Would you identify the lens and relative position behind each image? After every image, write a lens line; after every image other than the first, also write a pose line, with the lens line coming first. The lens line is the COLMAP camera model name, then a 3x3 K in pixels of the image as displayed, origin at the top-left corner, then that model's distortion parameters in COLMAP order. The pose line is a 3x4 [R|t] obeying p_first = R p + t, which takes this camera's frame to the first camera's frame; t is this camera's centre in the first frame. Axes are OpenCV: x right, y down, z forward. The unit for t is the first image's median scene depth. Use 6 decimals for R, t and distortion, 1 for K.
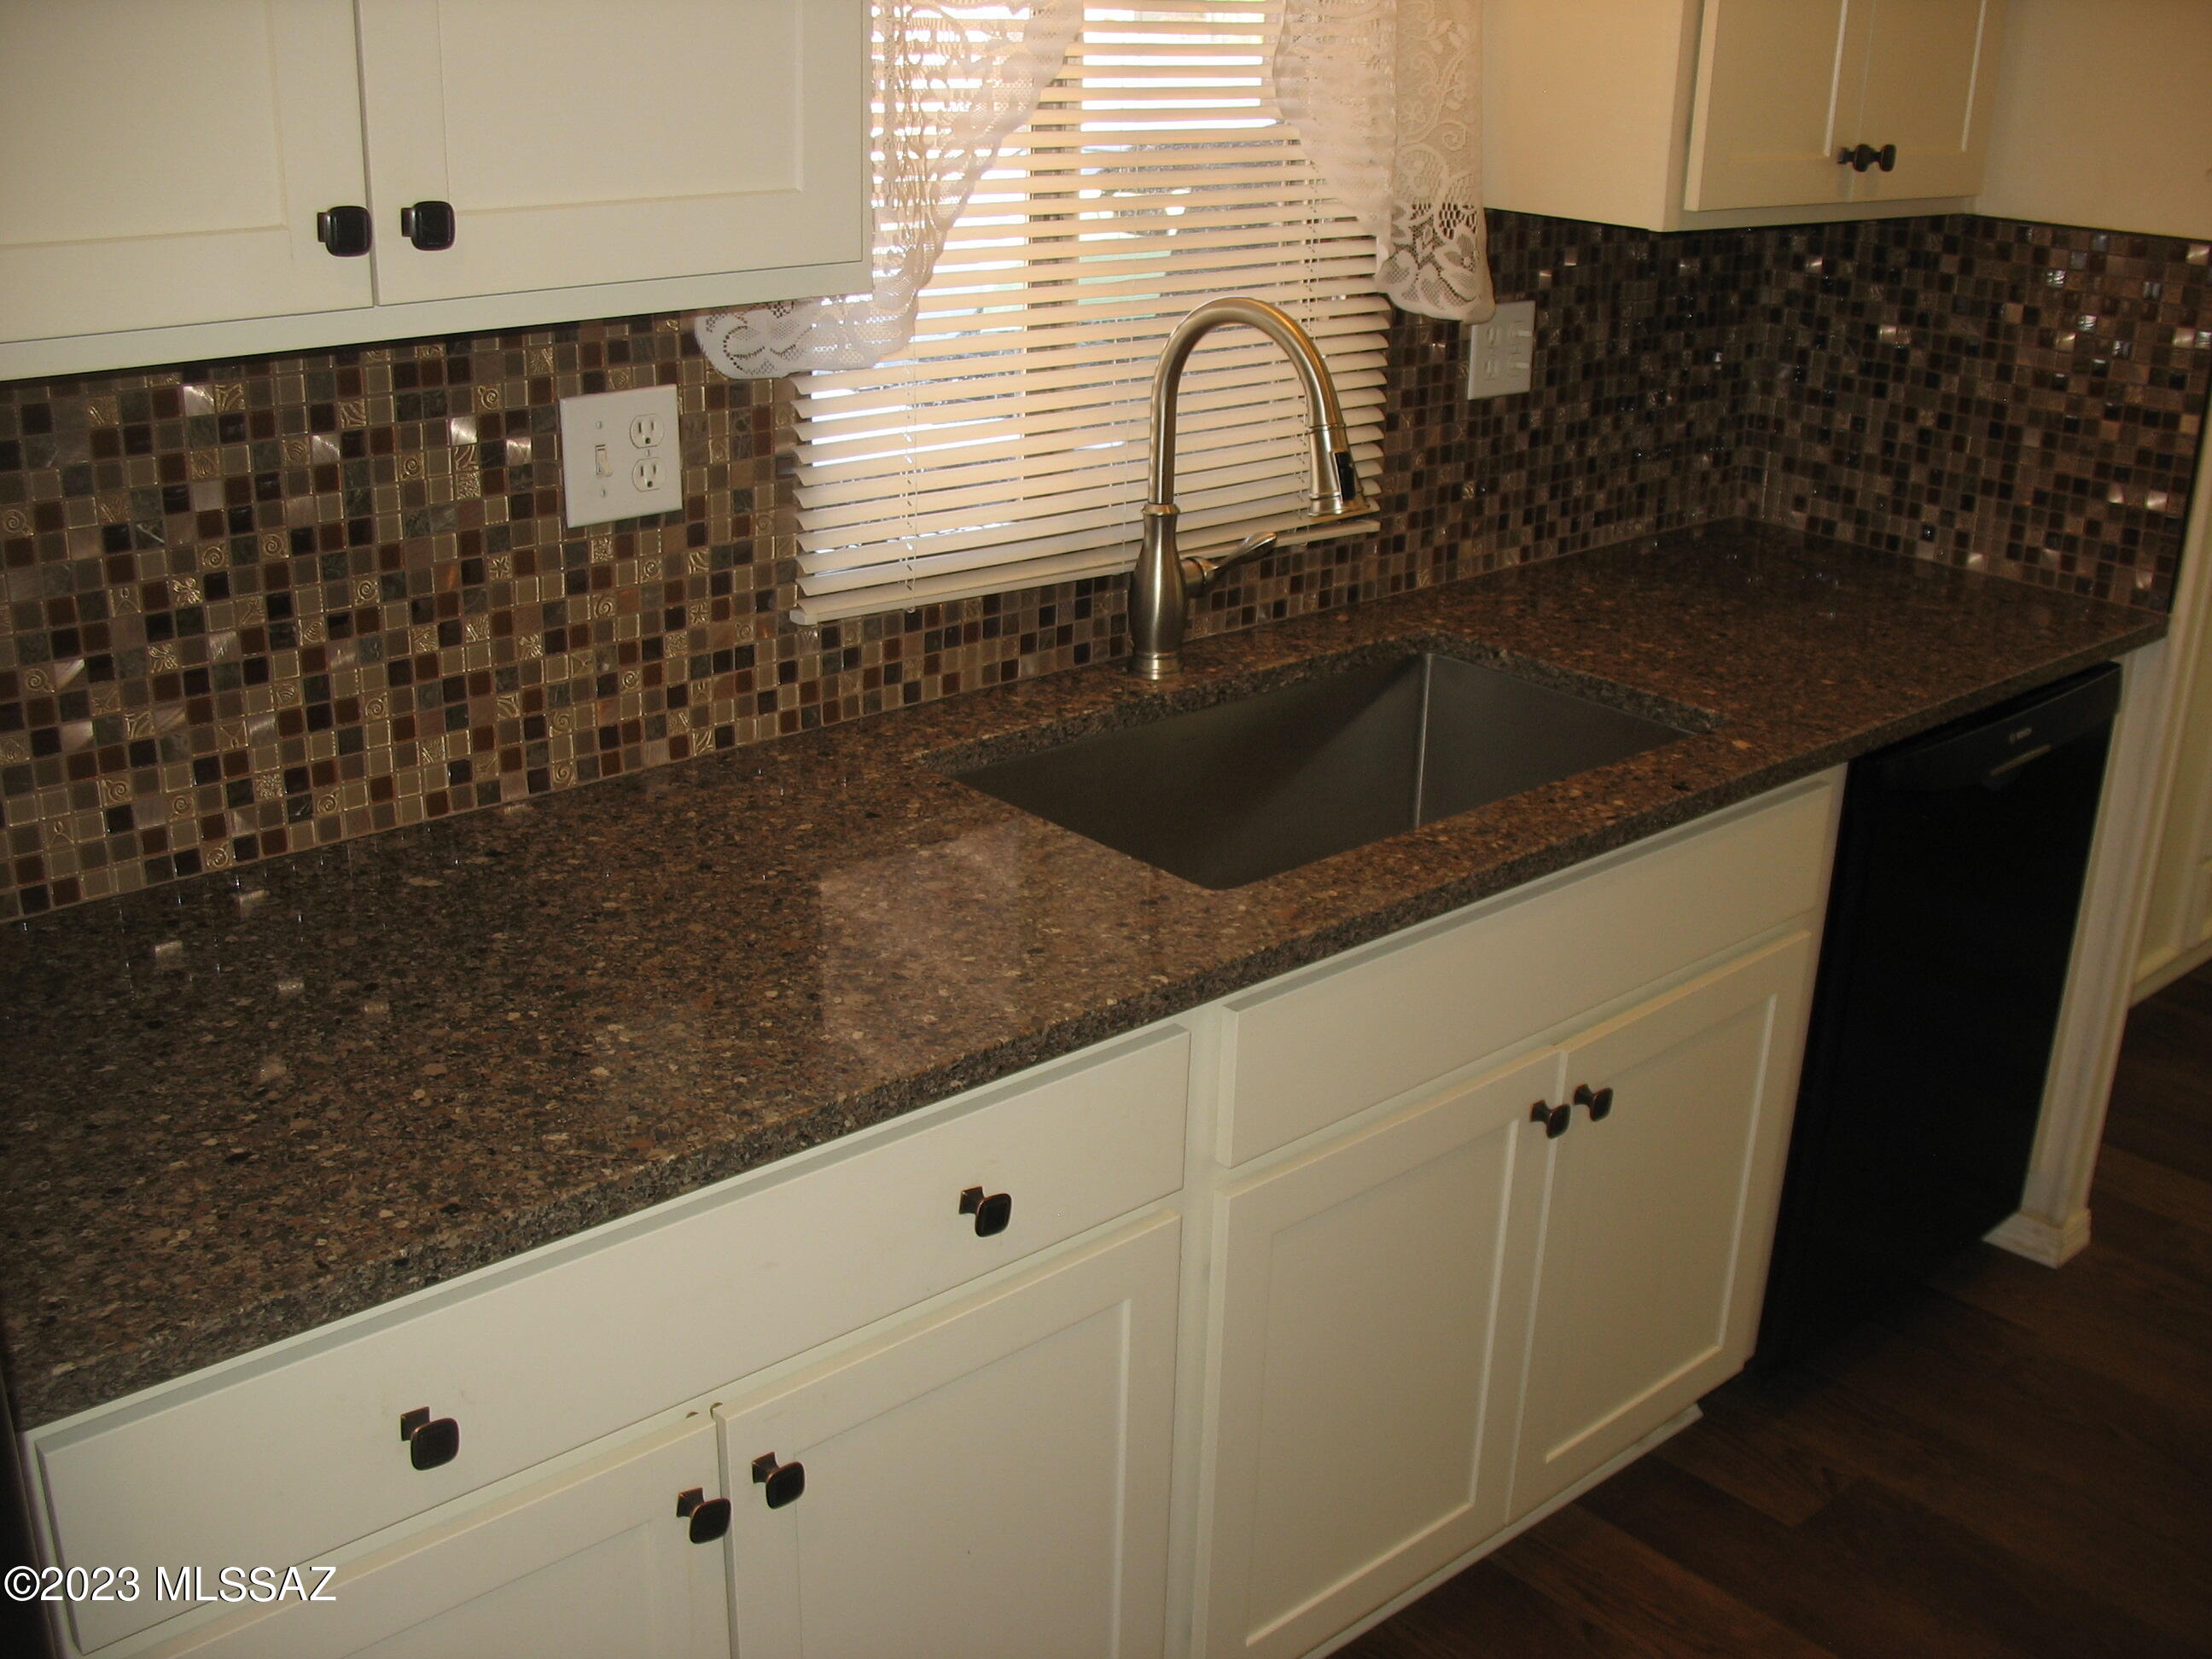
lens RADIAL K [[2274.2, 0, 1106.0], [0, 2274.2, 829.5], [0, 0, 1]] dist [-0.201592, 0.238304]
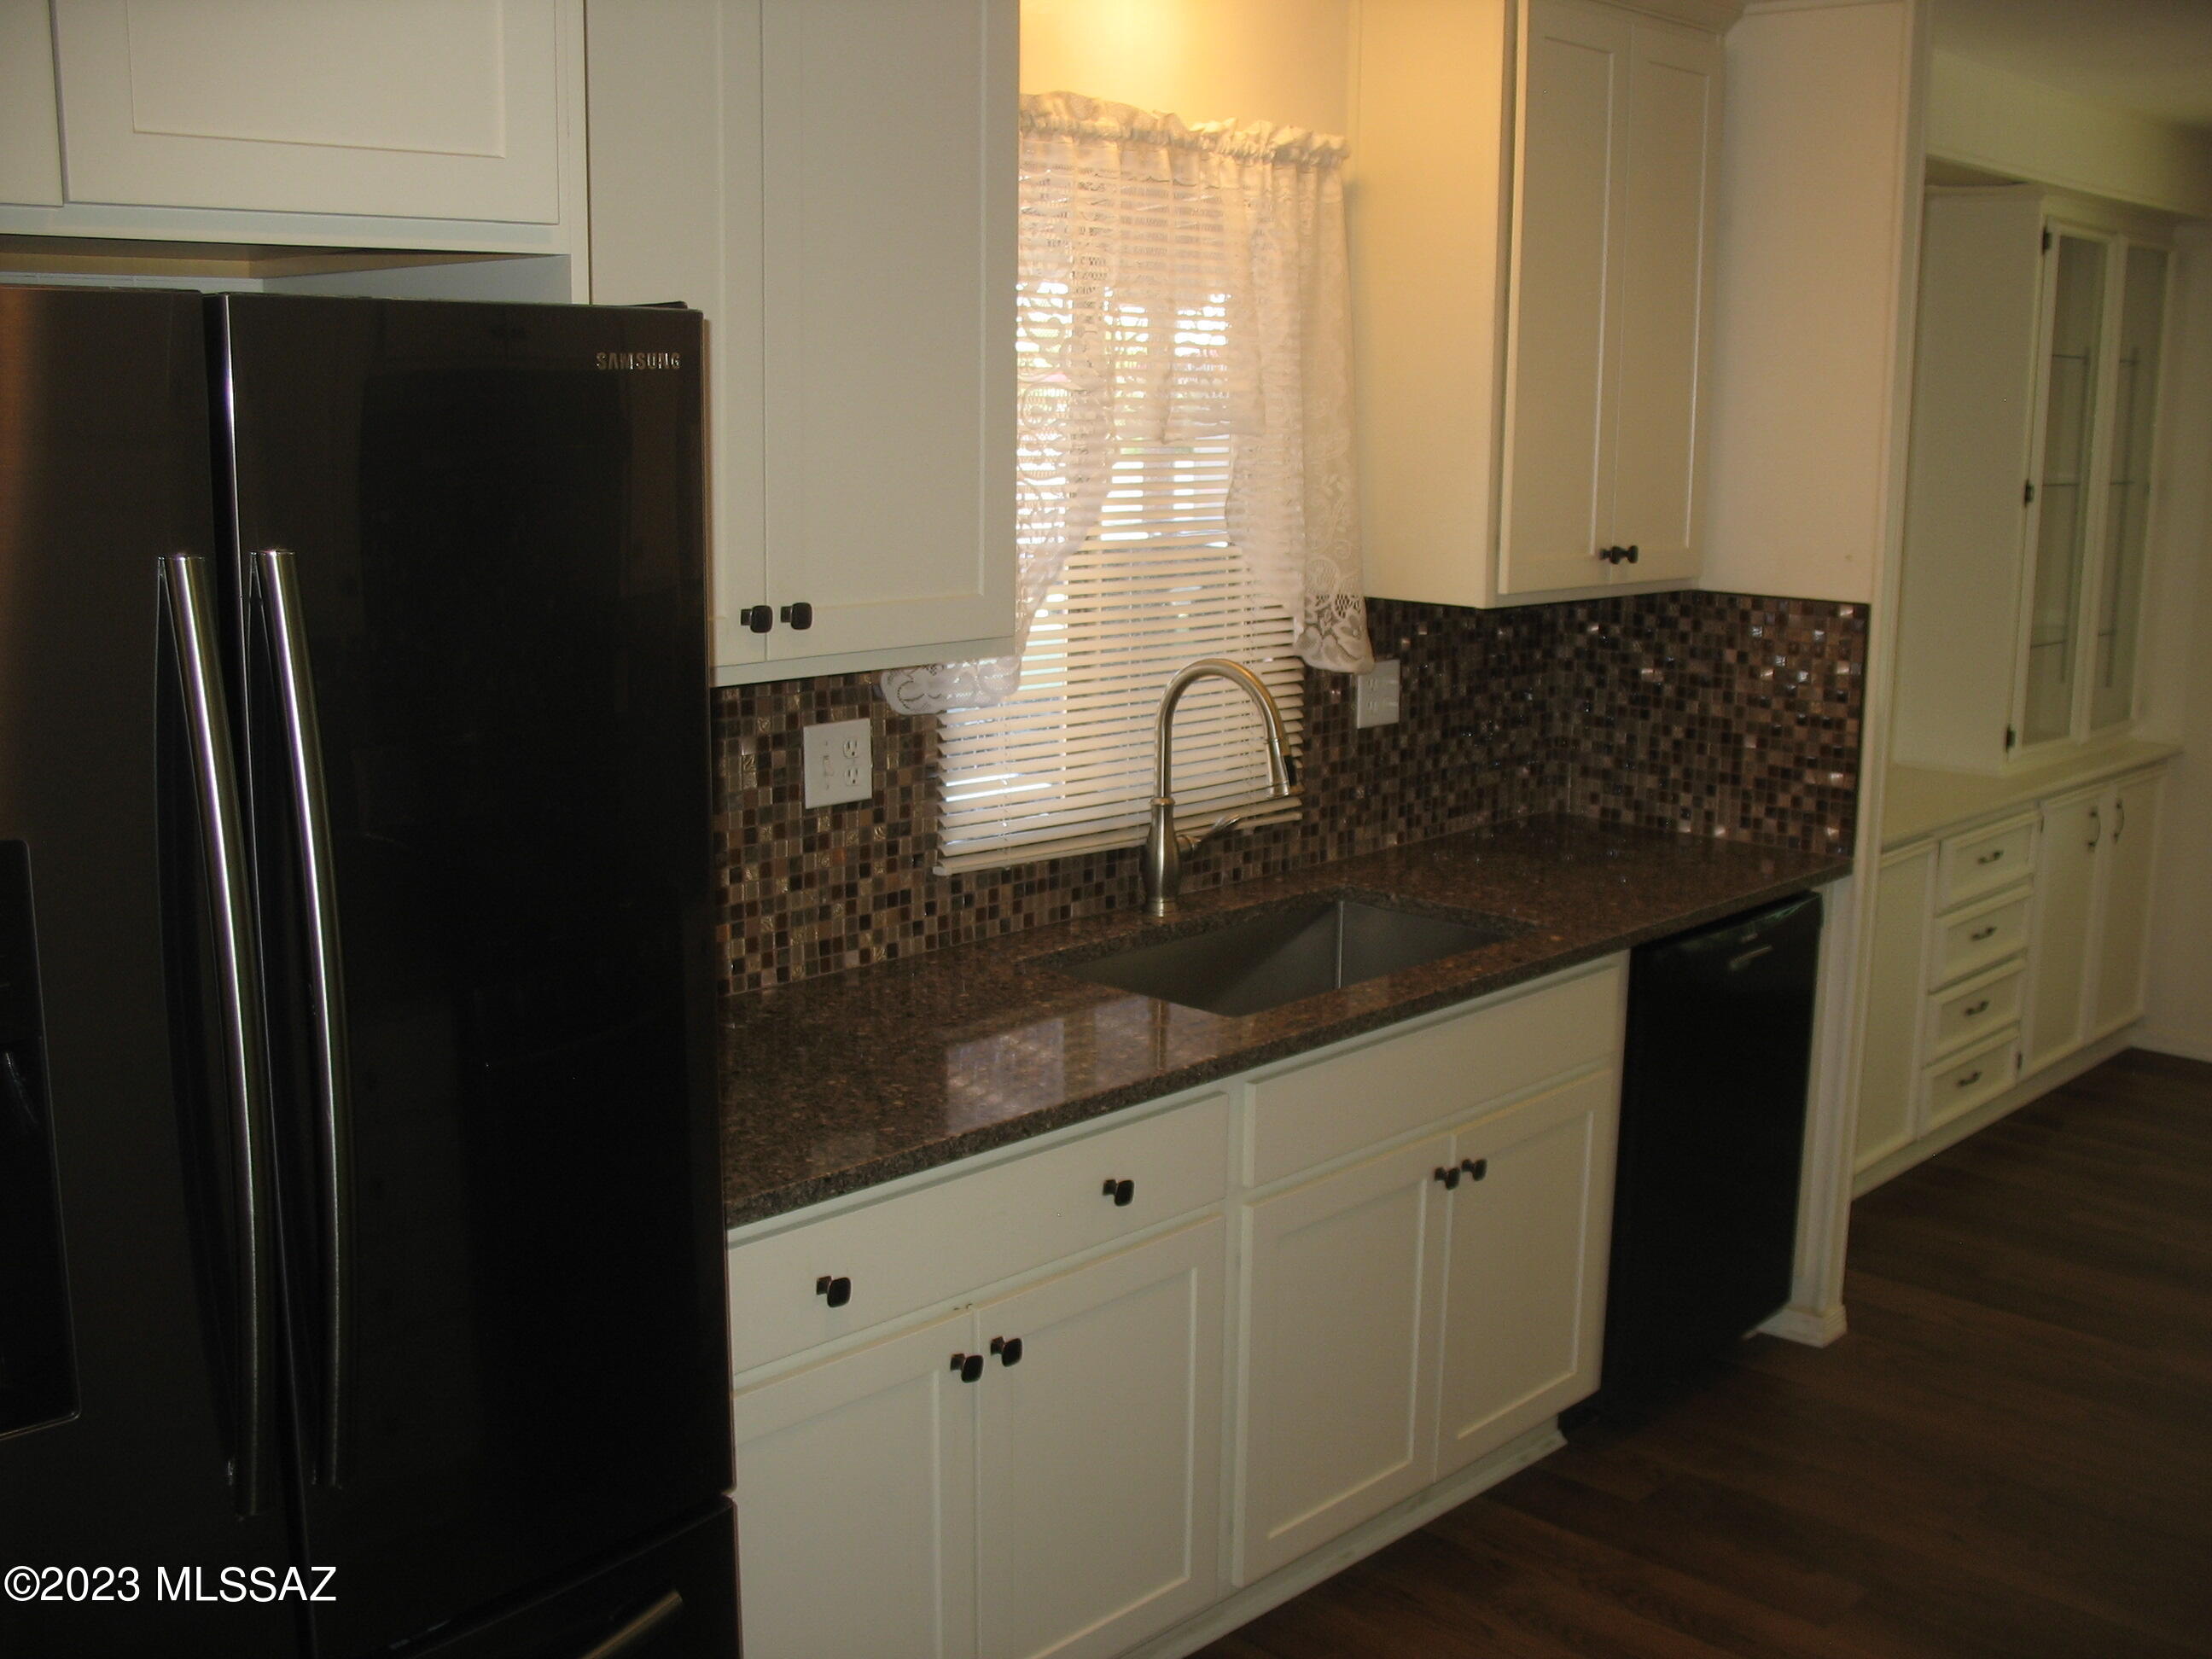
lens RADIAL K [[2274.2, 0, 1106.0], [0, 2274.2, 829.5], [0, 0, 1]] dist [-0.201592, 0.238304]
pose [[0.997182, -0.028523, 0.069390, -0.111511], [0.040003, 0.984607, -0.170145, 0.123754], [-0.063469, 0.172441, 0.982973, -0.444487]]
